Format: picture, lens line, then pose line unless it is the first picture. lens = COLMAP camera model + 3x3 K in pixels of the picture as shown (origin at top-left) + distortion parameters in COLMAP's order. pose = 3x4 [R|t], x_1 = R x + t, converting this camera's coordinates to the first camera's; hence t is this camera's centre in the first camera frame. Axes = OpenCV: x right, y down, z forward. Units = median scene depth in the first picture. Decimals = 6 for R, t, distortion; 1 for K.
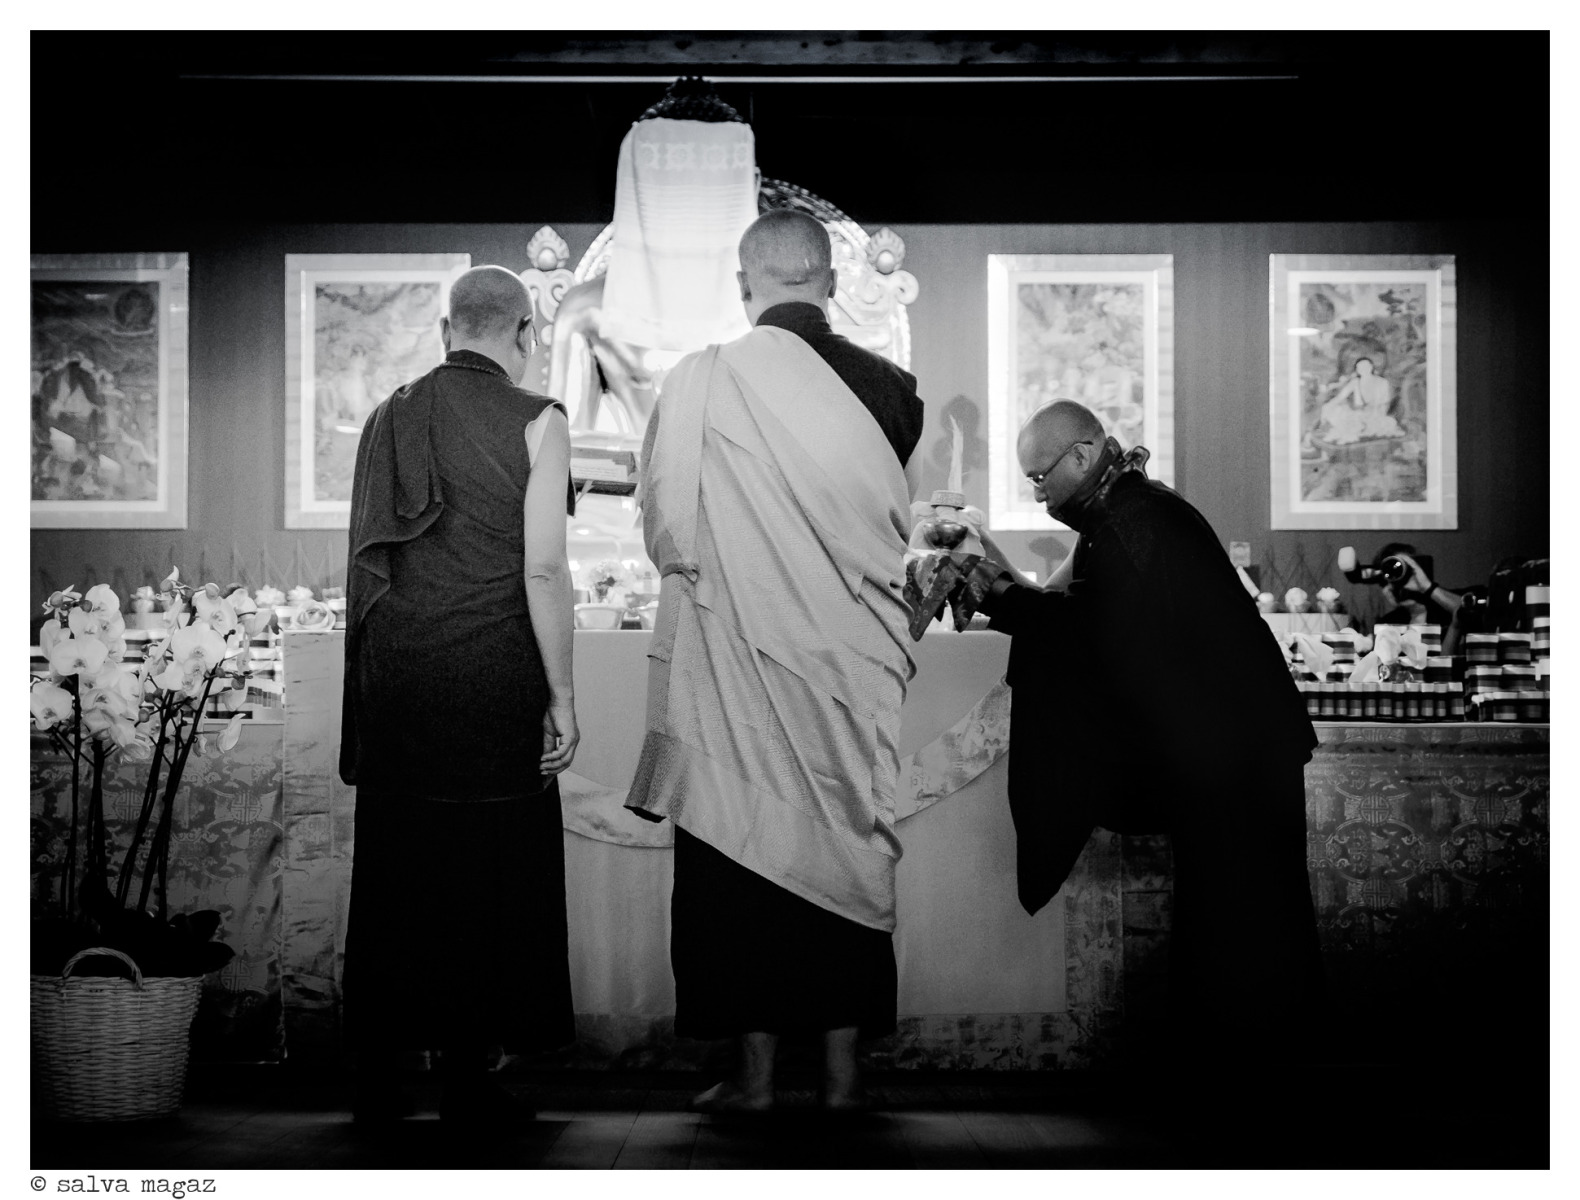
lens RADIAL K [[3780.2, 0, 784.0], [0, 3780.2, 600.8], [0, 0, 1]] dist [0.243026, 0.000000]
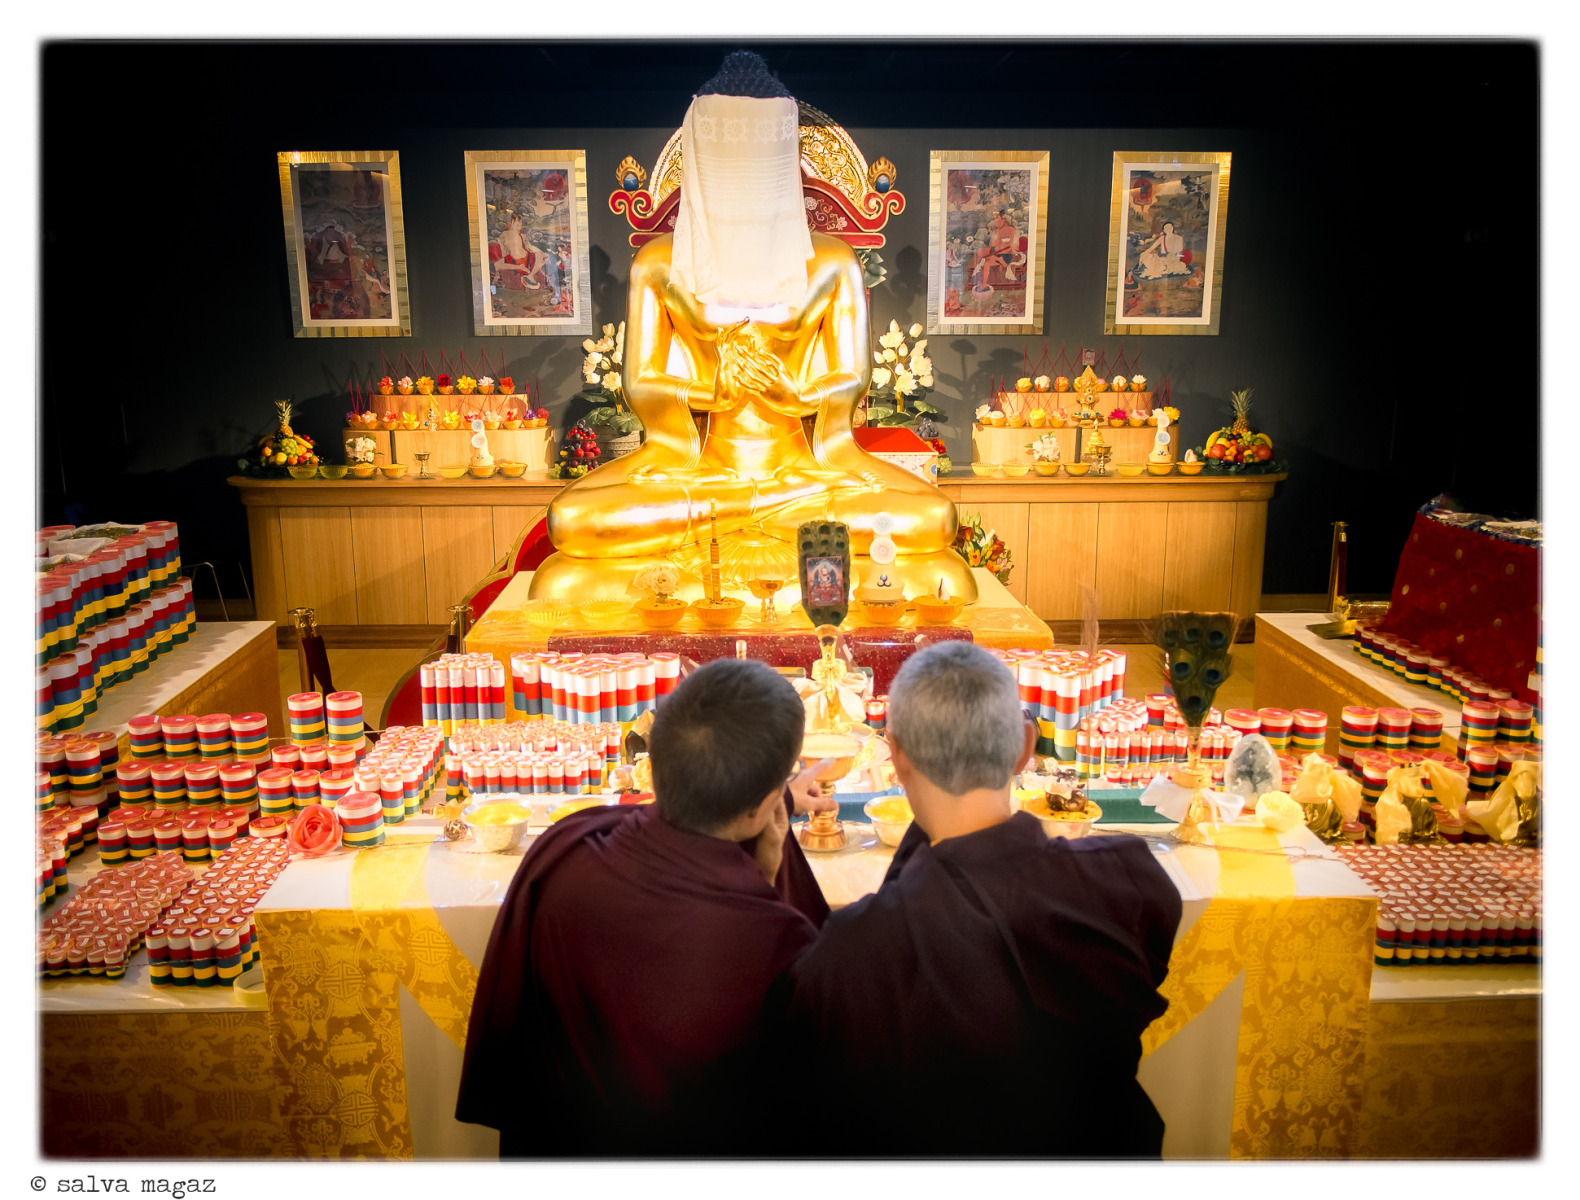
lens RADIAL K [[1331.3, 0, 786.5], [0, 1331.3, 602.6], [0, 0, 1]] dist [-0.010729, -0.000213]
pose [[0.999706, -0.006790, 0.023294, -0.016966], [-0.000412, 0.955151, 0.296118, -0.076056], [-0.024260, -0.296040, 0.954867, 0.442027]]
